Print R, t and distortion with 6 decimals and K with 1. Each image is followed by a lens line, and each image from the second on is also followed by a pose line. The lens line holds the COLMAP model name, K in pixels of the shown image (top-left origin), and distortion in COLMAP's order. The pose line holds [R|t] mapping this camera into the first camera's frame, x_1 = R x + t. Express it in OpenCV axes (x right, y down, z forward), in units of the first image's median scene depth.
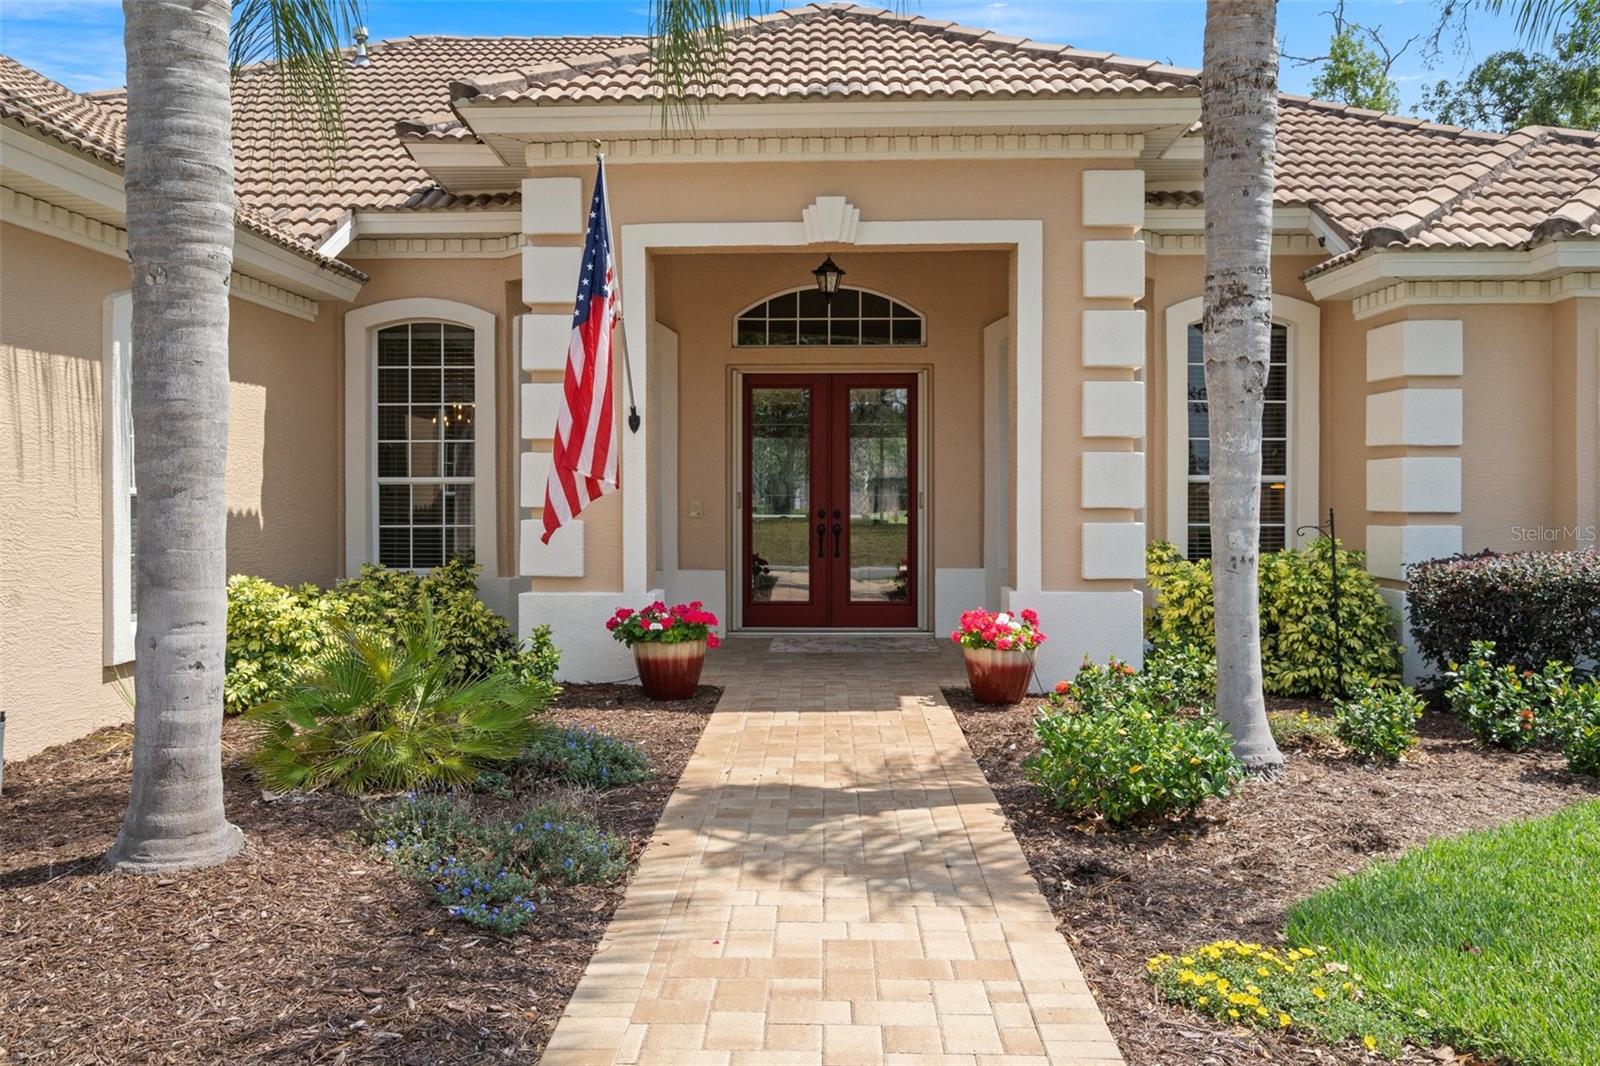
lens RADIAL K [[1298.7, 0, 797.7], [0, 1298.7, 507.5], [0, 0, 1]] dist [-0.001638, 0.001596]
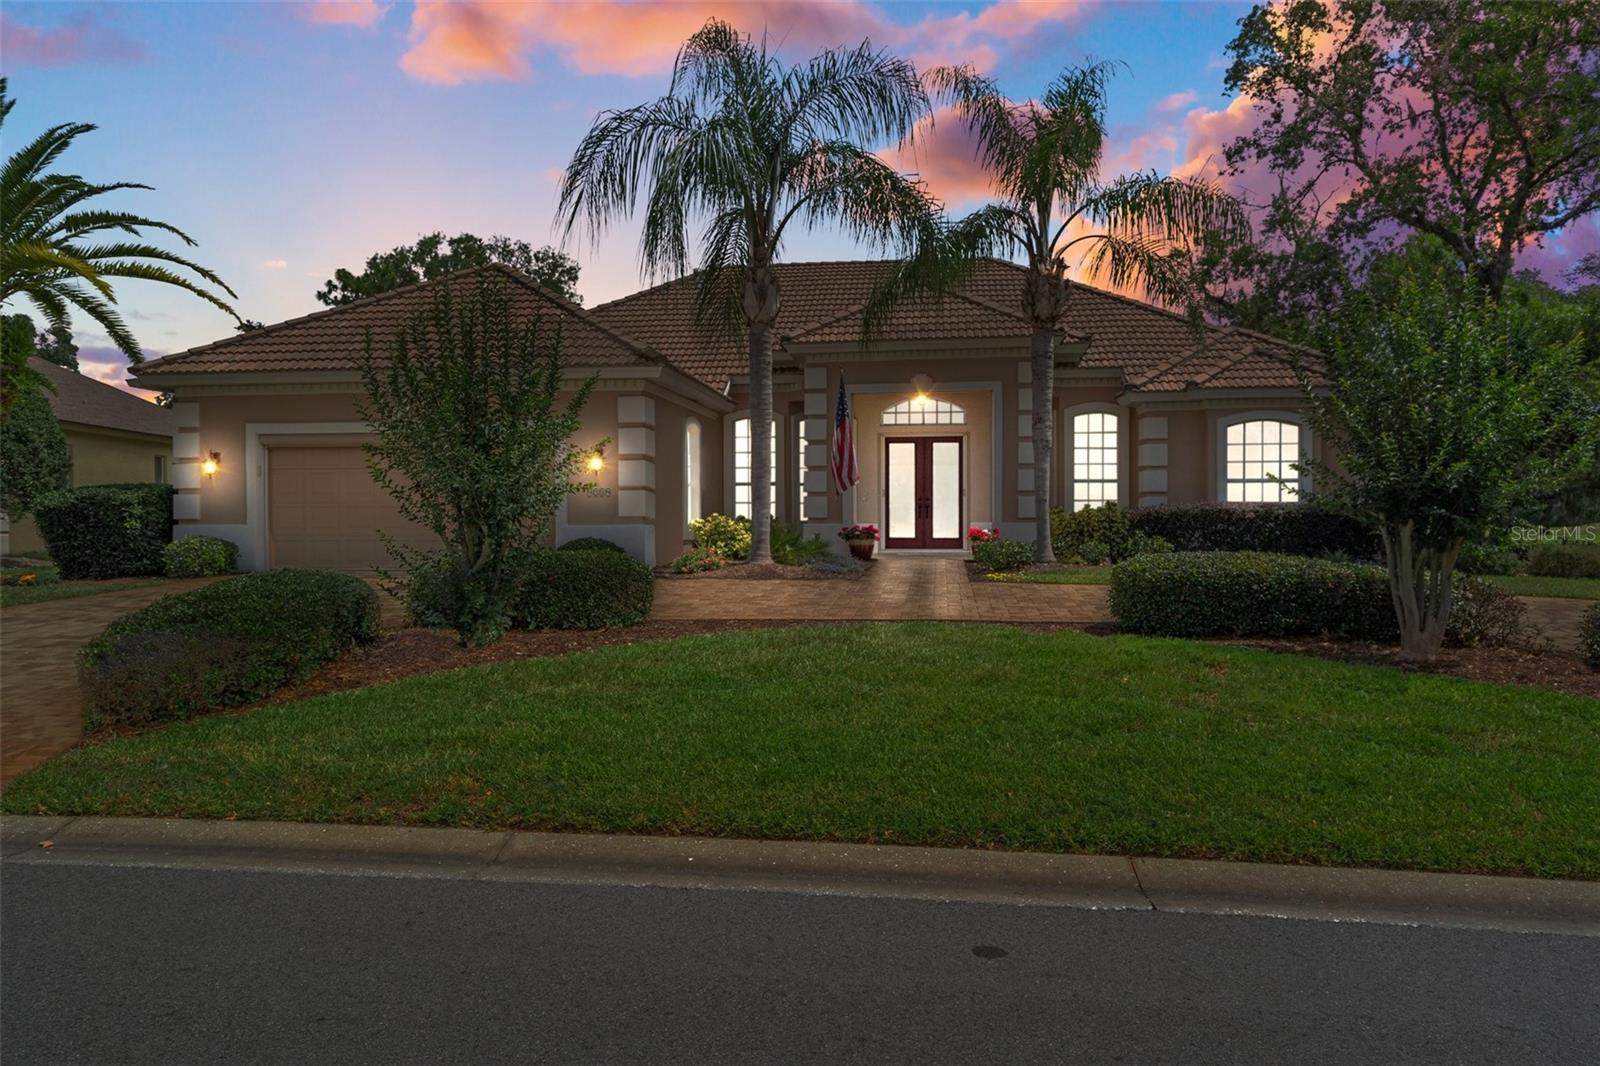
lens RADIAL K [[1149.0, 0, 800.0], [0, 1149.0, 533.0], [0, 0, 1]] dist [-0.007788, -0.000669]
pose [[0.994764, -0.002016, -0.102178, 0.018656], [0.002404, 0.999990, 0.003668, 0.076086], [0.102170, -0.003894, 0.994759, -1.351153]]
